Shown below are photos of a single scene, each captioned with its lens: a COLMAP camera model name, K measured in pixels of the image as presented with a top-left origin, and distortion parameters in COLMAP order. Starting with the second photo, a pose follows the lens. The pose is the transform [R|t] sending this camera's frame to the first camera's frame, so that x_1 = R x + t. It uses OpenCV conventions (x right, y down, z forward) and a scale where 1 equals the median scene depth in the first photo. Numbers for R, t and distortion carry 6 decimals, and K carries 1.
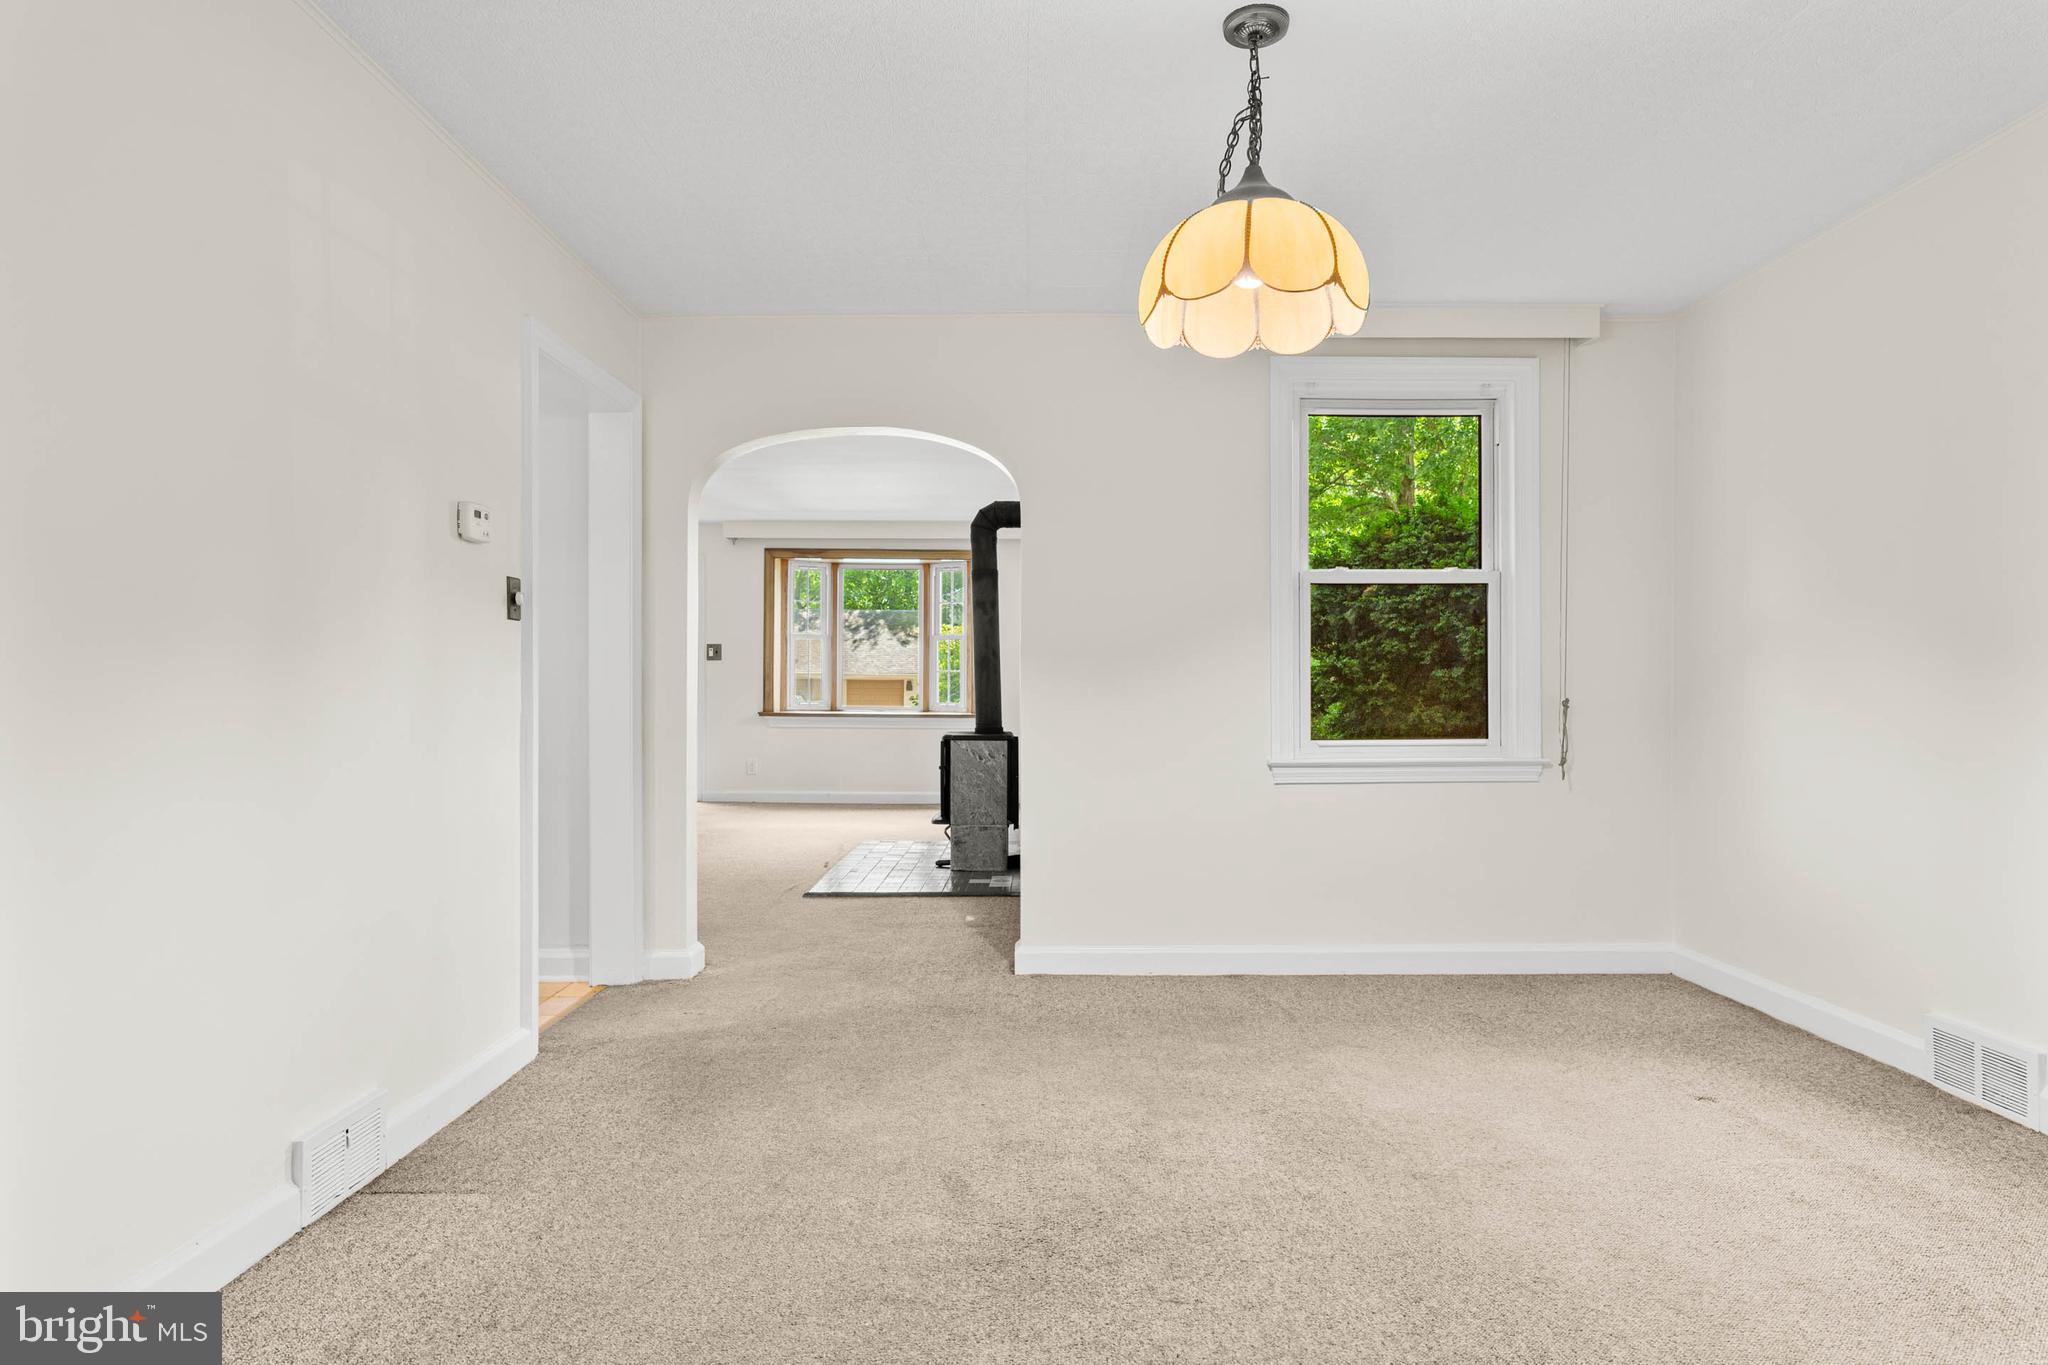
lens RADIAL K [[1181.7, 0, 1024.0], [0, 1181.7, 682.5], [0, 0, 1]] dist [0.002763, -0.000538]
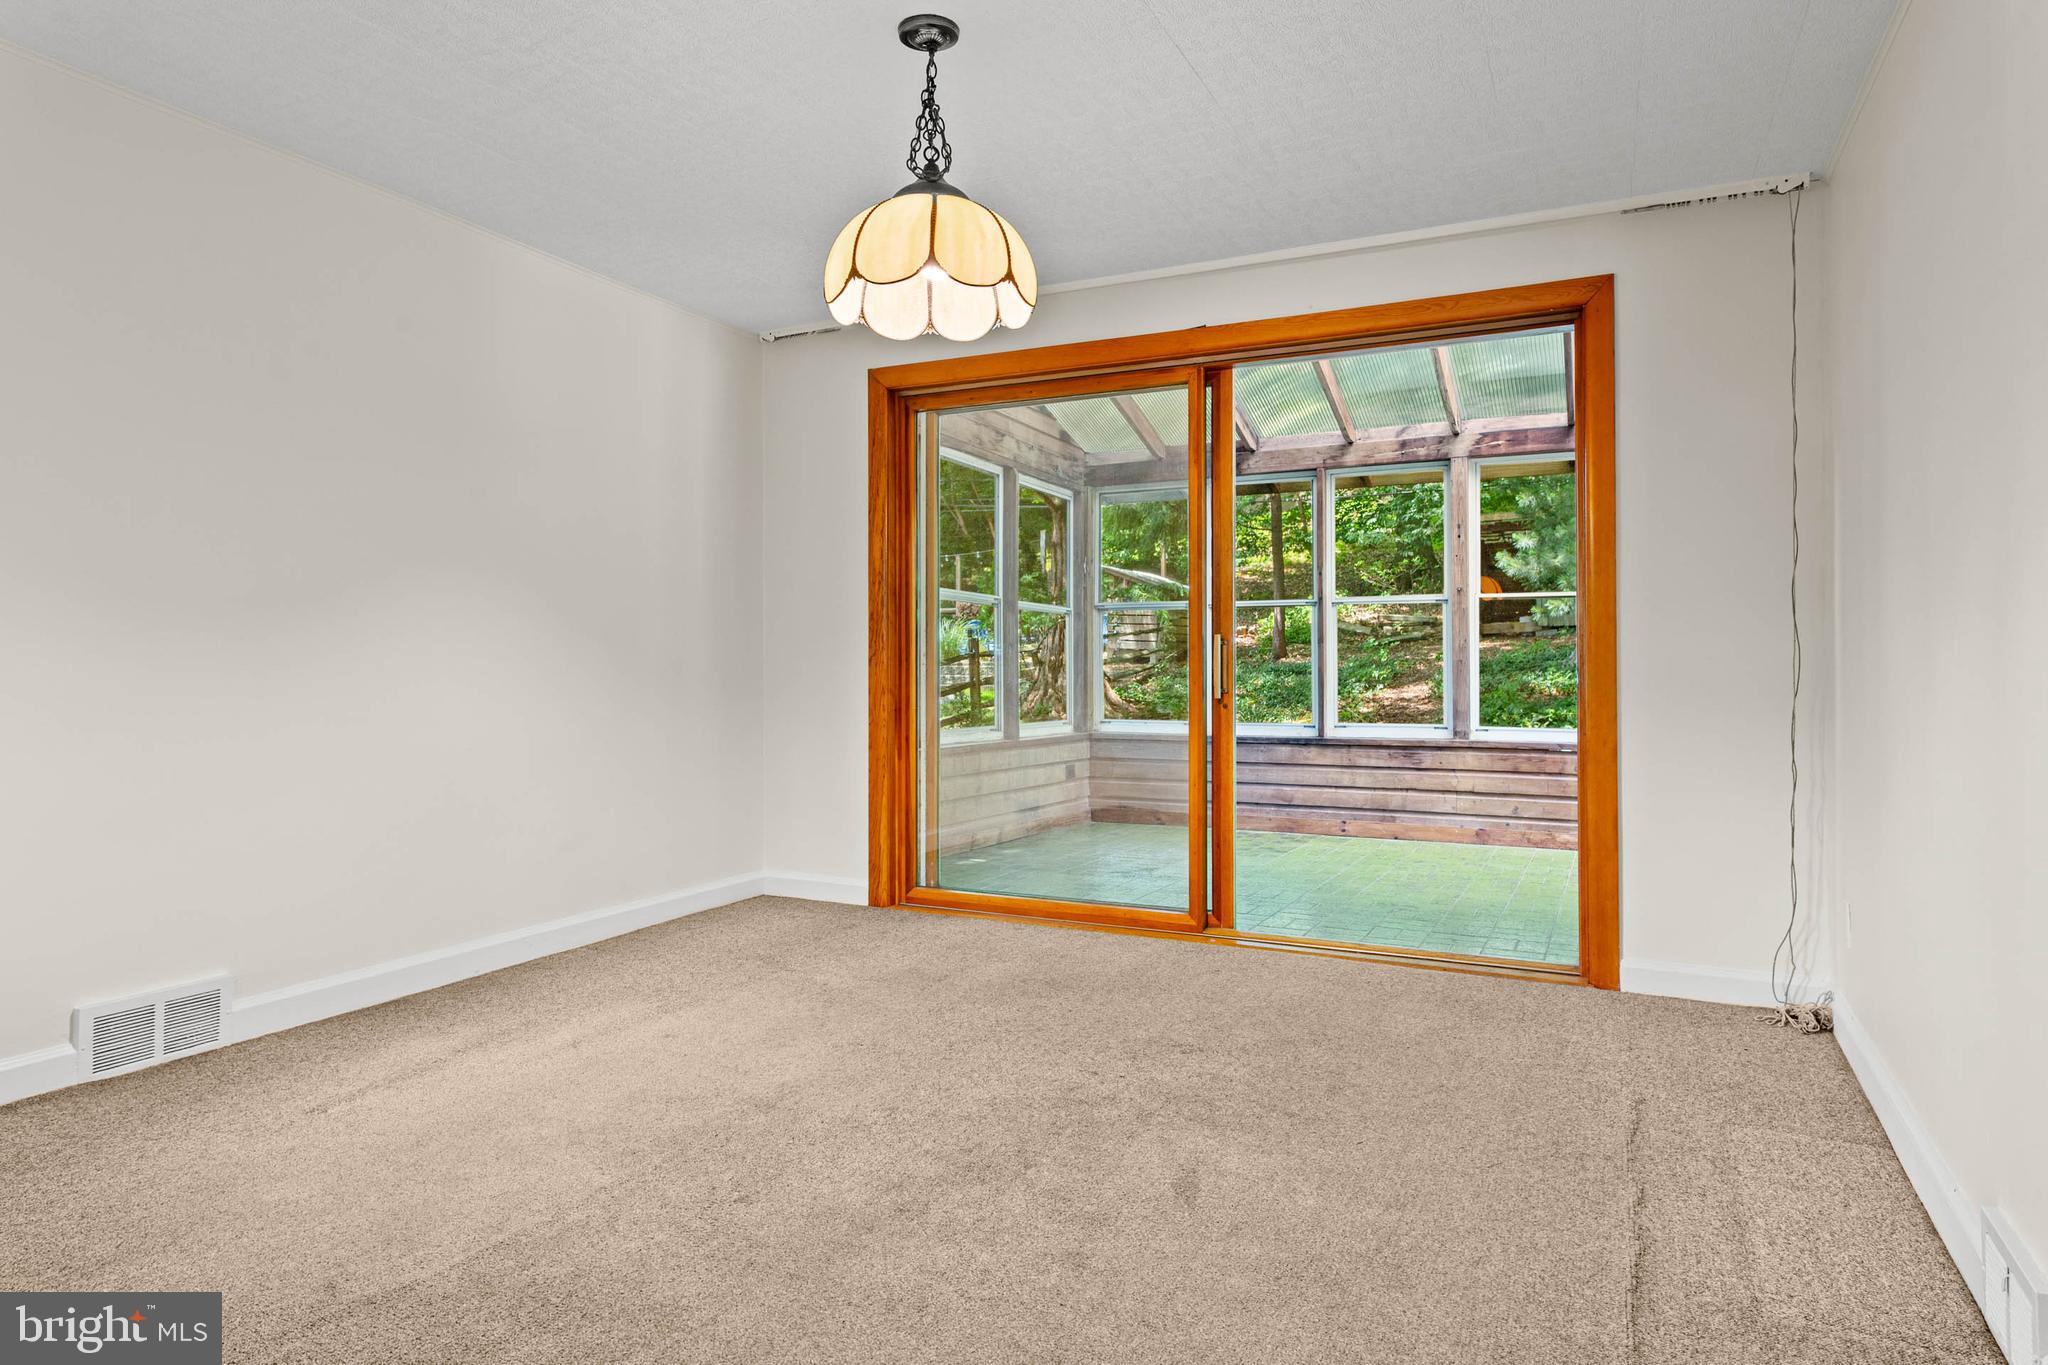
lens RADIAL K [[1181.7, 0, 1024.0], [0, 1181.7, 682.5], [0, 0, 1]] dist [0.002763, -0.000538]
pose [[-0.895256, -0.010822, 0.445421, -0.313323], [-0.007365, 0.999928, 0.009492, 0.020383], [-0.445492, 0.005217, -0.895271, 1.679715]]
